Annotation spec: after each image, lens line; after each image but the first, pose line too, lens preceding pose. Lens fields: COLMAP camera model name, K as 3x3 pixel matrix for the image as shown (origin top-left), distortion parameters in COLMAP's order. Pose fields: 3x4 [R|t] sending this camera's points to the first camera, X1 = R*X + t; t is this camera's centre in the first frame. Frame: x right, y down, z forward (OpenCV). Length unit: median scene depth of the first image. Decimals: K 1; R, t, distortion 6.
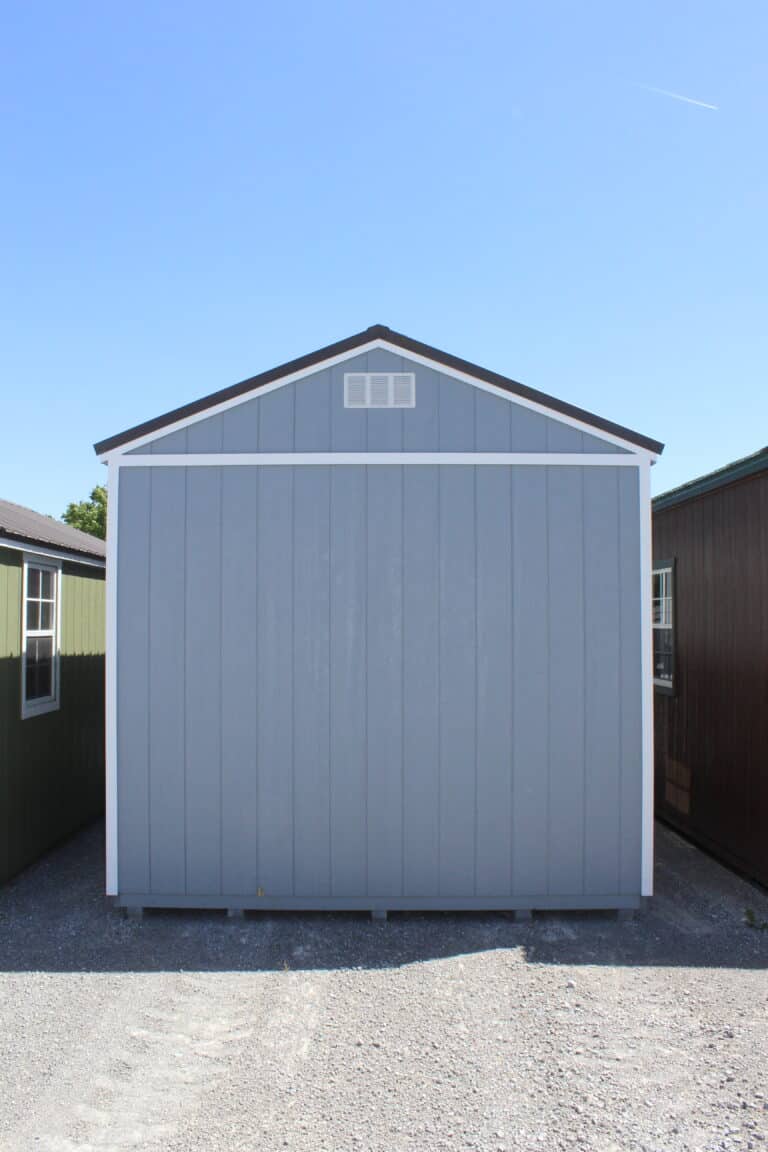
lens RADIAL K [[958.7, 0, 384.0], [0, 958.7, 576.0], [0, 0, 1]] dist [-0.169849, 0.158304]
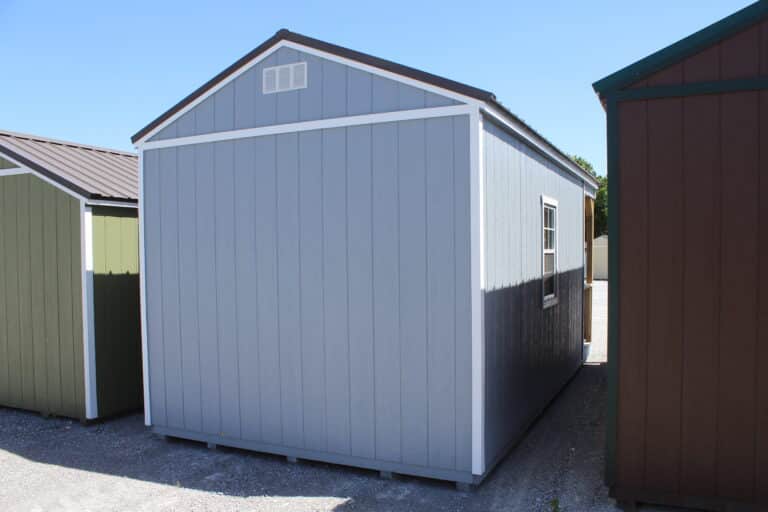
lens RADIAL K [[639.1, 0, 382.8], [0, 639.1, 273.6], [0, 0, 1]] dist [-0.169849, 0.158304]
pose [[0.909666, 0.005151, -0.415310, 0.497622], [0.028028, 0.996883, 0.073754, 0.020307], [0.414395, -0.078732, 0.906685, 0.230313]]
